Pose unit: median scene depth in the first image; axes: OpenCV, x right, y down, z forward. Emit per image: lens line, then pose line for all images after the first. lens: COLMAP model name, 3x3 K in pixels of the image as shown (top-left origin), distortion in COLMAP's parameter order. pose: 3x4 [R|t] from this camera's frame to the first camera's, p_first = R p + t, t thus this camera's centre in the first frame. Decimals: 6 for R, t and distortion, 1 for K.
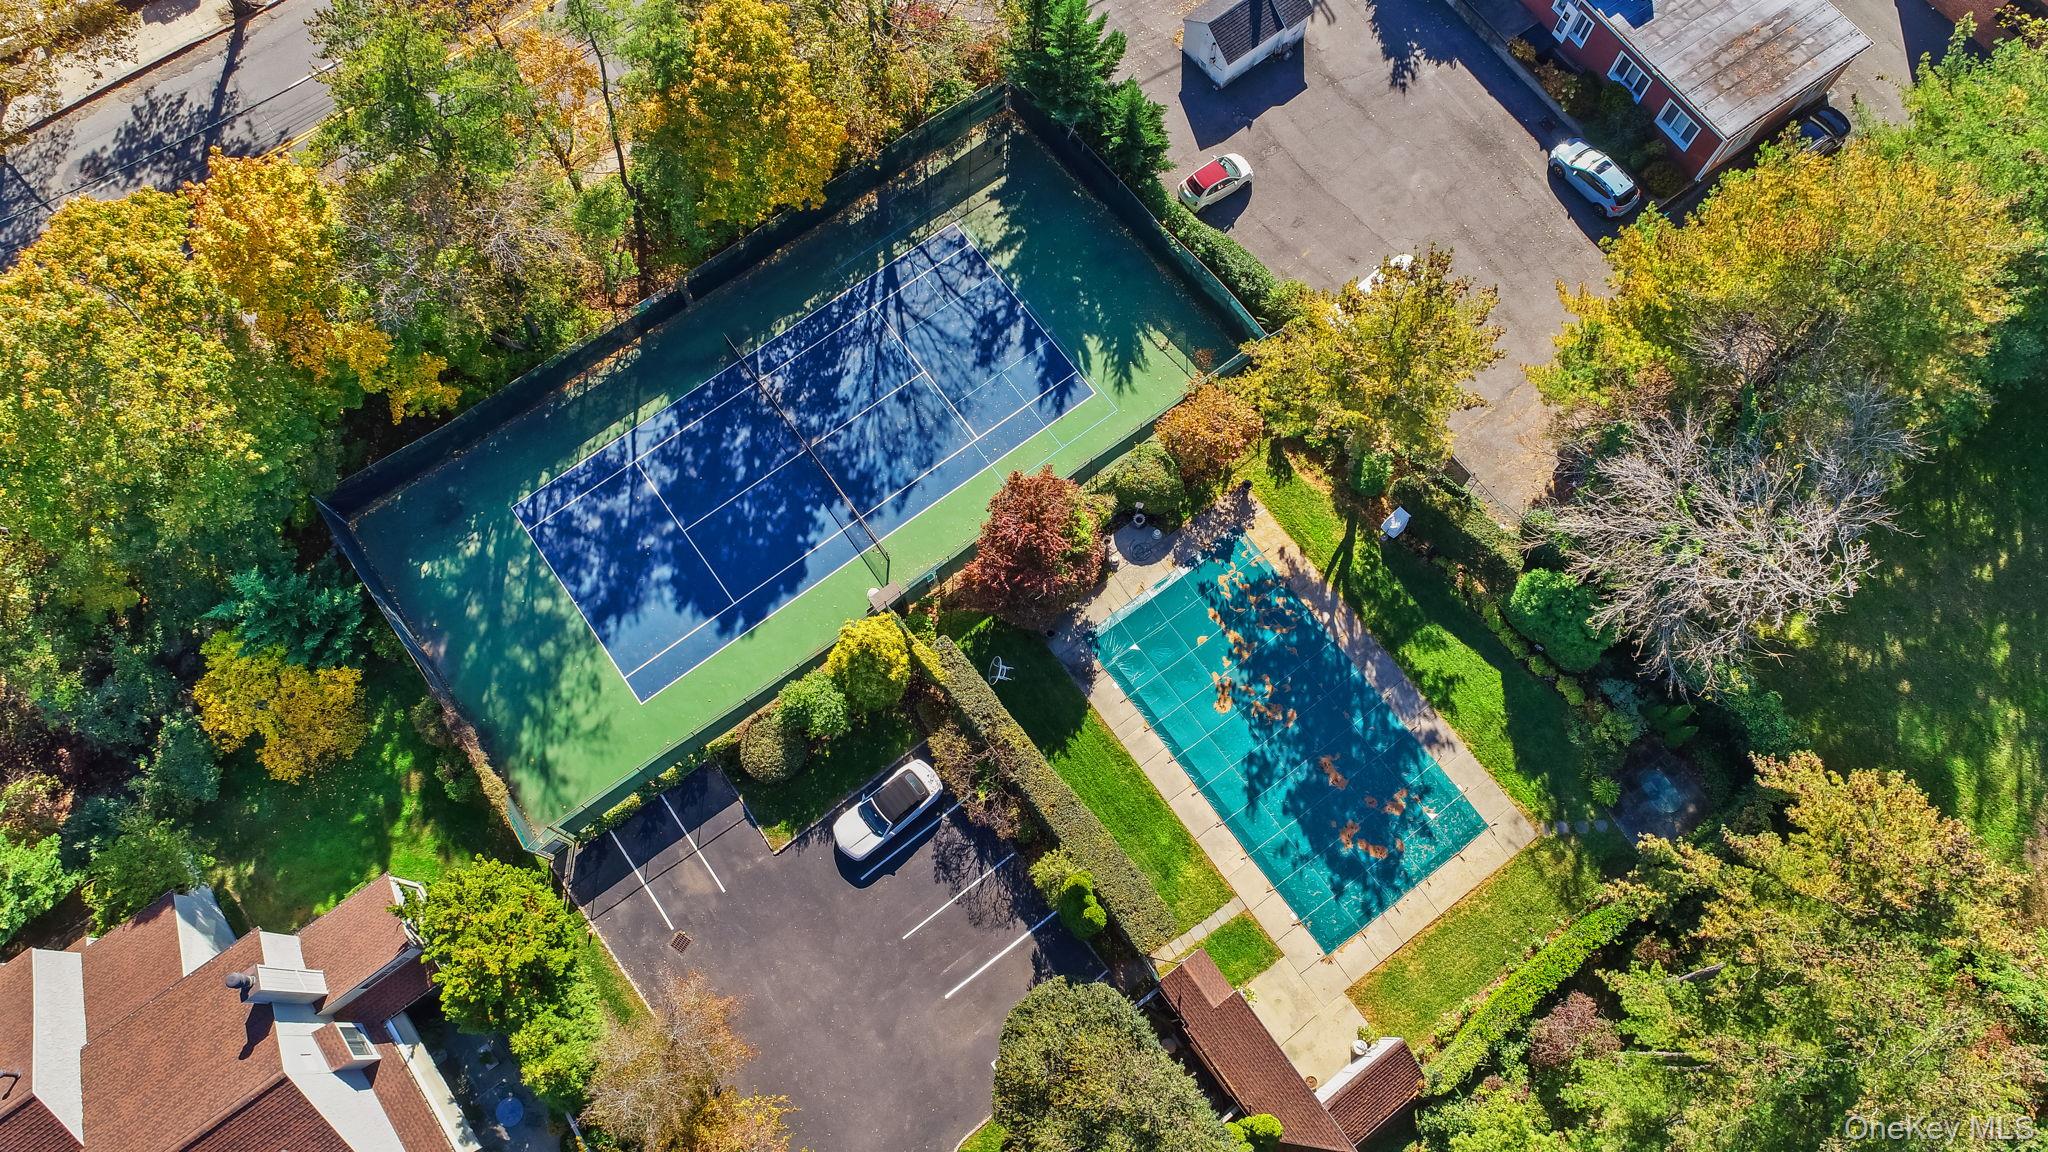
lens RADIAL K [[1408.6, 0, 1024.0], [0, 1408.6, 576.0], [0, 0, 1]] dist [0.001051, 0.002695]
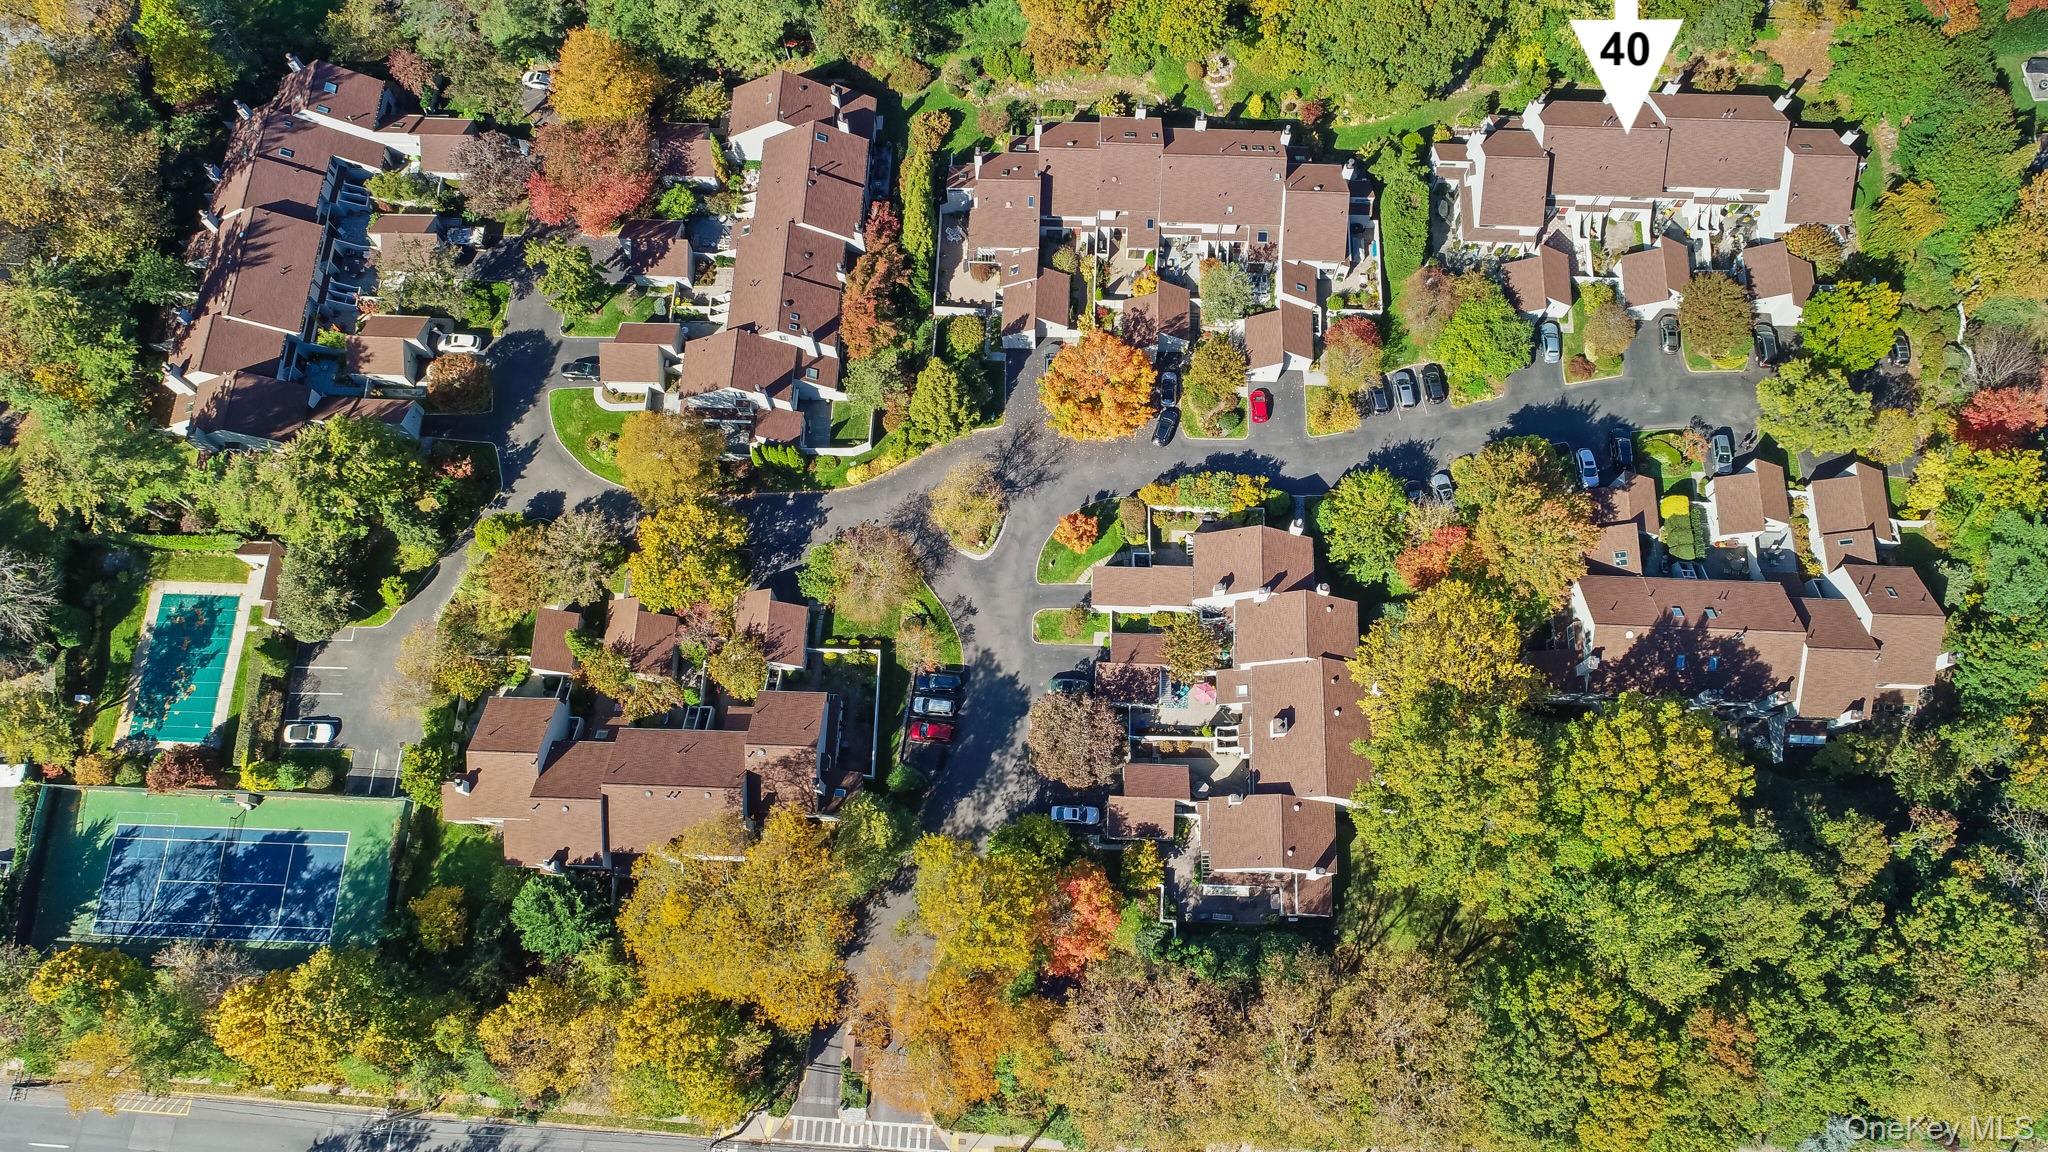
lens RADIAL K [[1408.6, 0, 1024.0], [0, 1408.6, 576.0], [0, 0, 1]] dist [0.001051, 0.002695]
pose [[-0.779415, -0.599655, 0.181454, -1.344283], [0.587675, -0.599386, 0.543484, -0.283072], [-0.217142, 0.530235, 0.819573, -1.500515]]
